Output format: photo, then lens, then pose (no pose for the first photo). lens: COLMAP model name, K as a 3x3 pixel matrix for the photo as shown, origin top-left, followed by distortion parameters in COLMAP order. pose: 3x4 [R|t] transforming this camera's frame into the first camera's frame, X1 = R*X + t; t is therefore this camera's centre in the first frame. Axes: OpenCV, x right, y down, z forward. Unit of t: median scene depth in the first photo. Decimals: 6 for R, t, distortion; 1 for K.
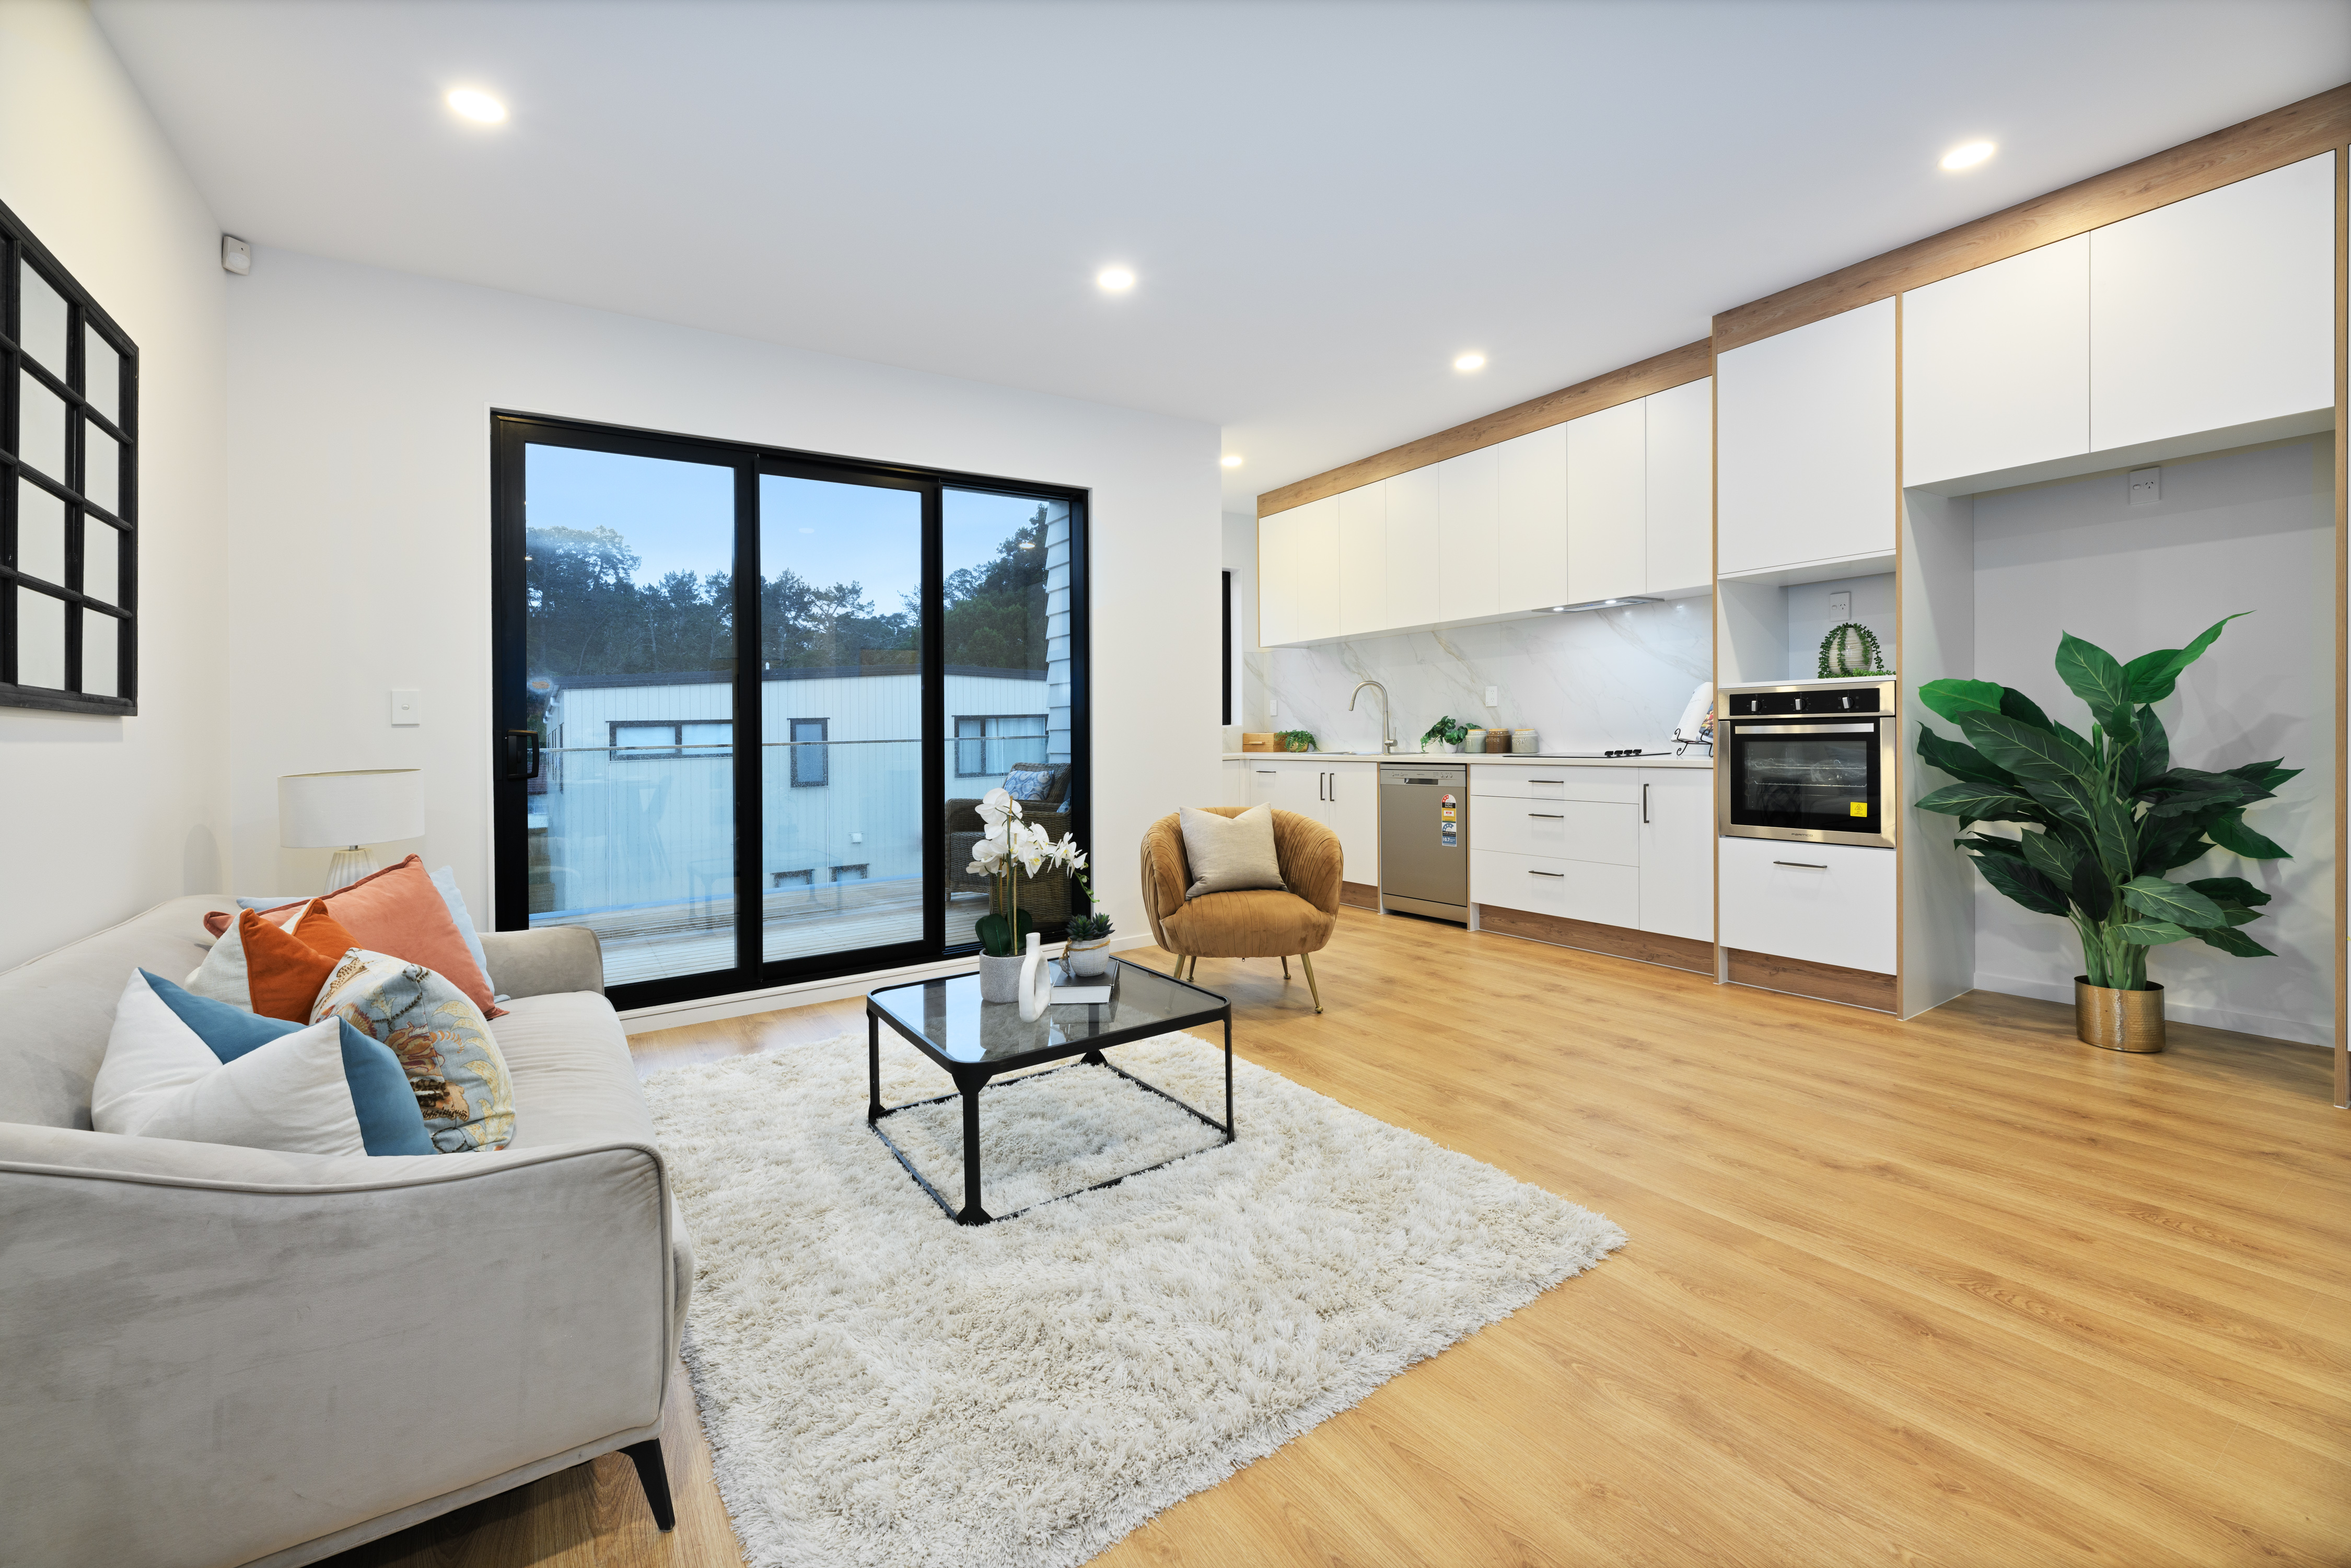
lens RADIAL K [[948.9, 0, 1162.6], [0, 948.9, 716.2], [0, 0, 1]] dist [0.009965, 0.000951]
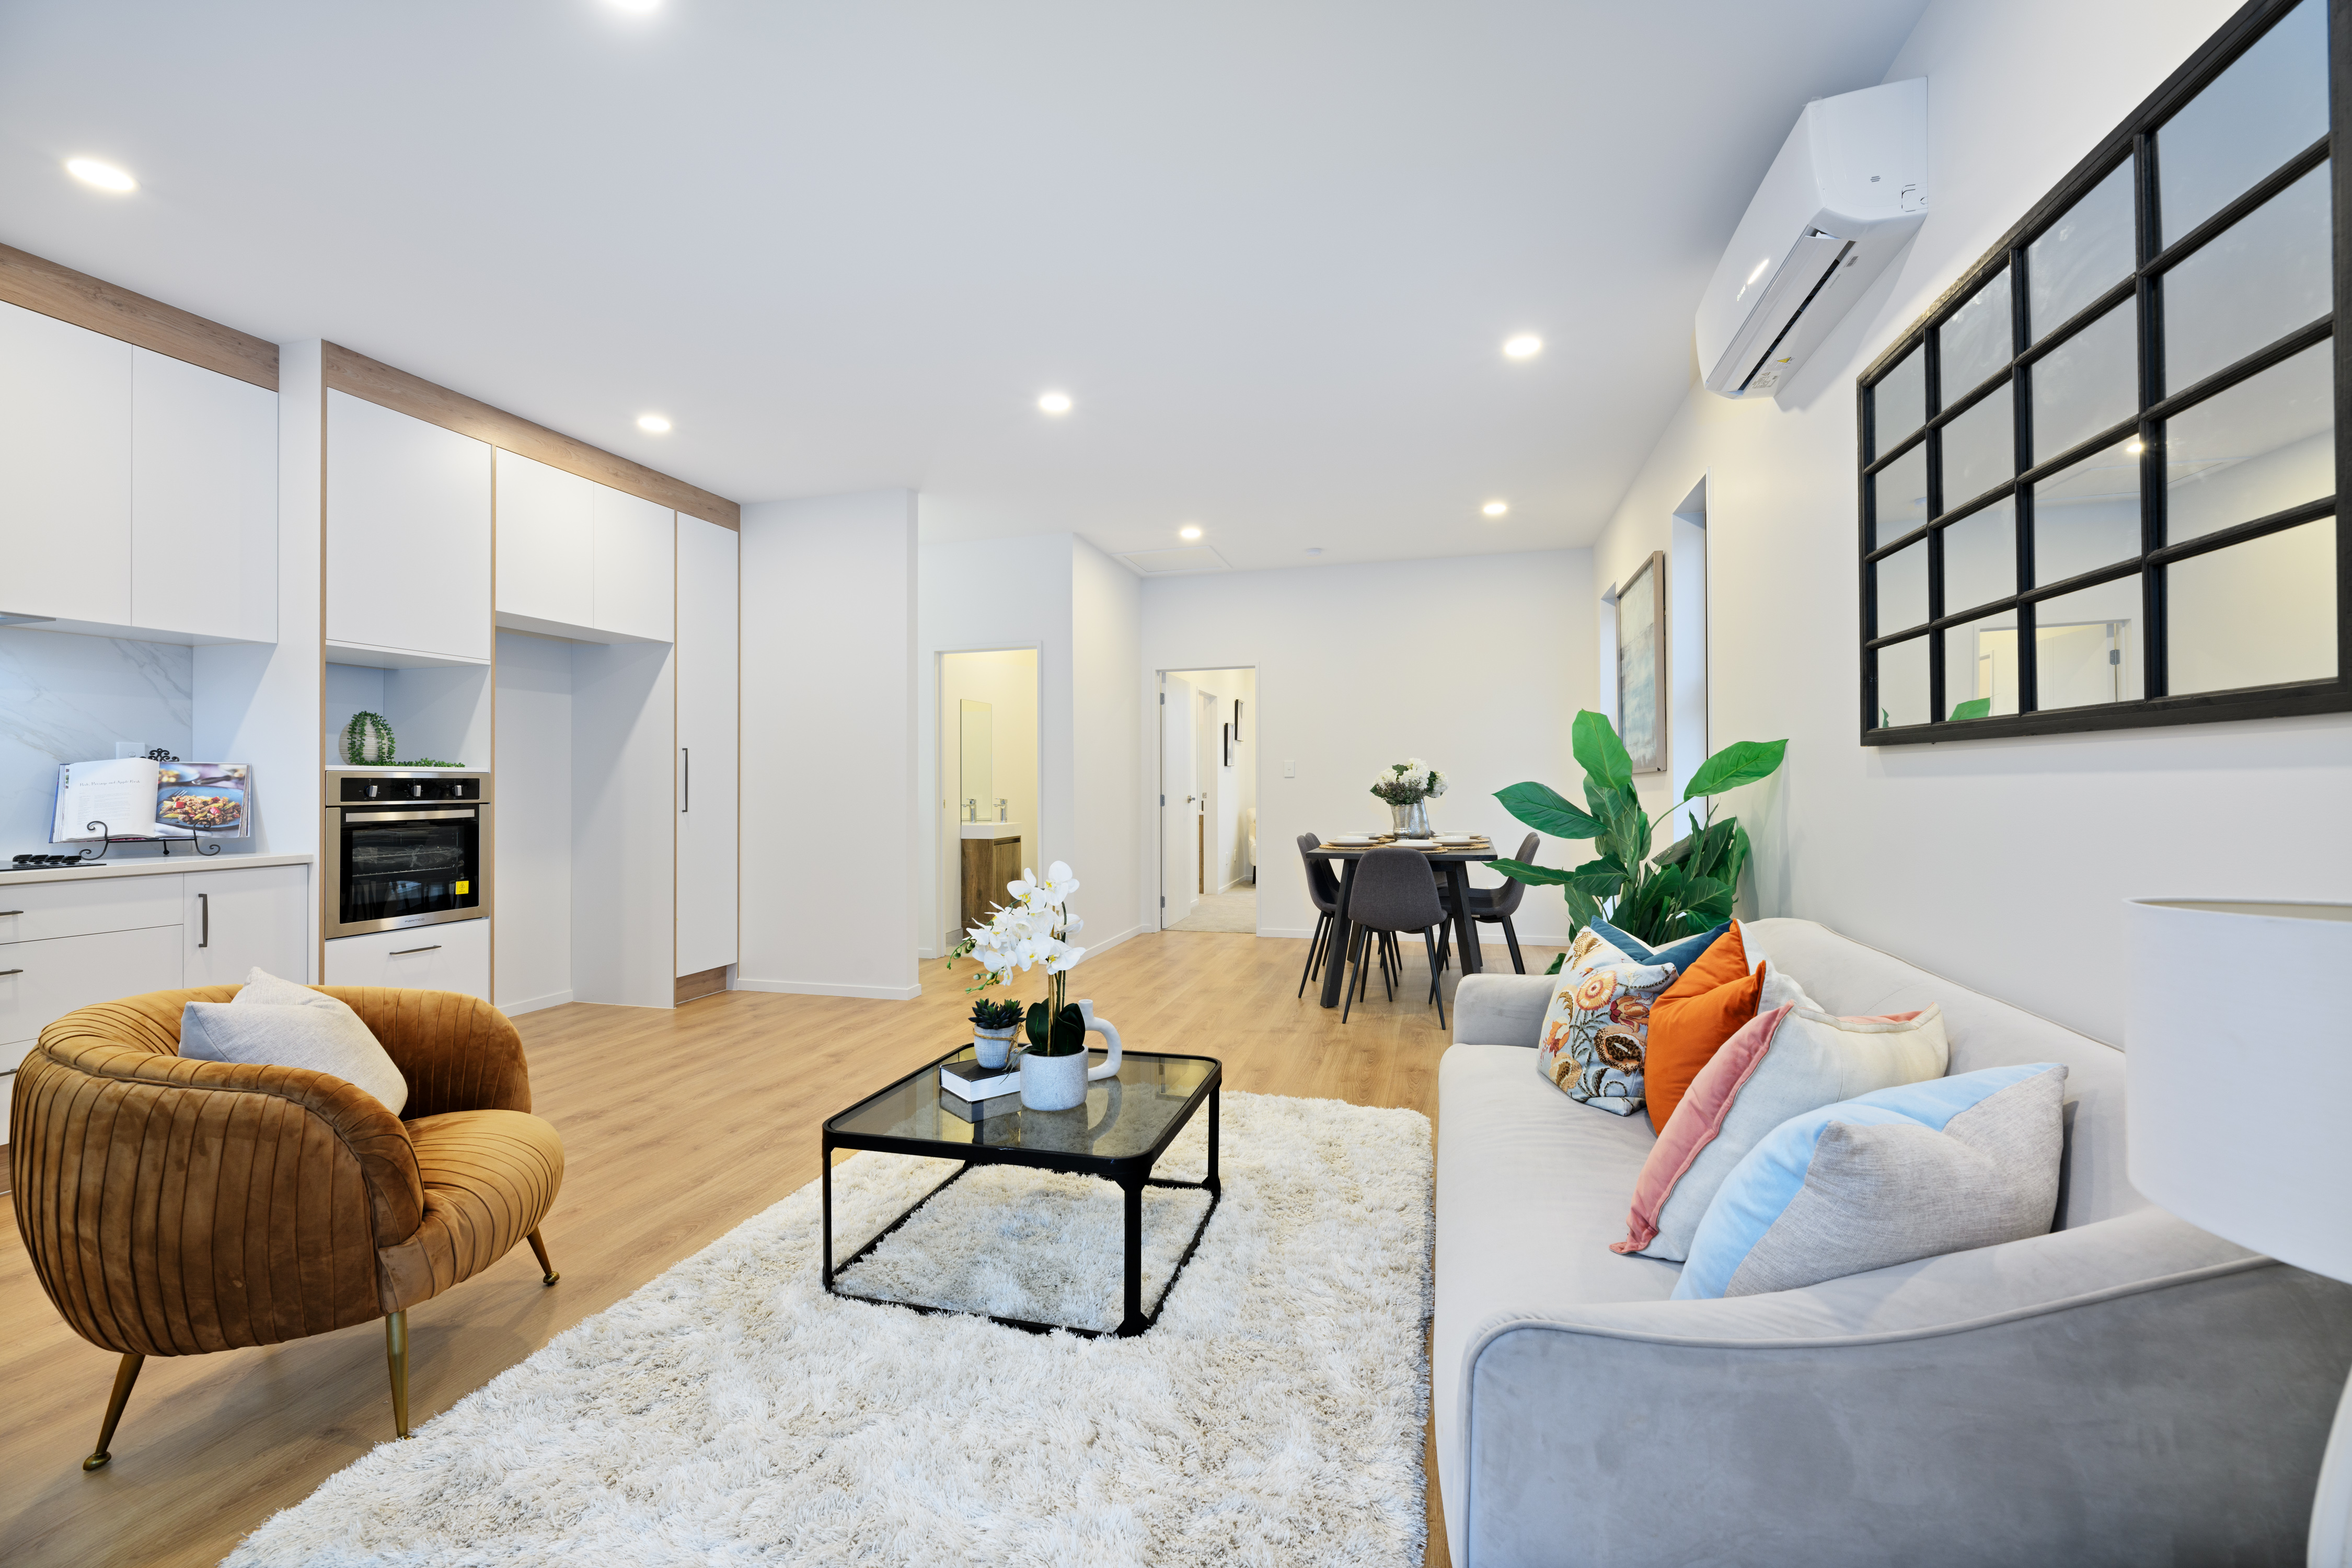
lens RADIAL K [[991.0, 0, 1191.6], [0, 991.0, 789.8], [0, 0, 1]] dist [0.019517, 0.000101]
pose [[-0.667782, 0.029719, 0.743764, -0.656137], [0.015621, 0.999542, -0.025914, 0.025996], [-0.744193, -0.005686, -0.667940, 1.070790]]
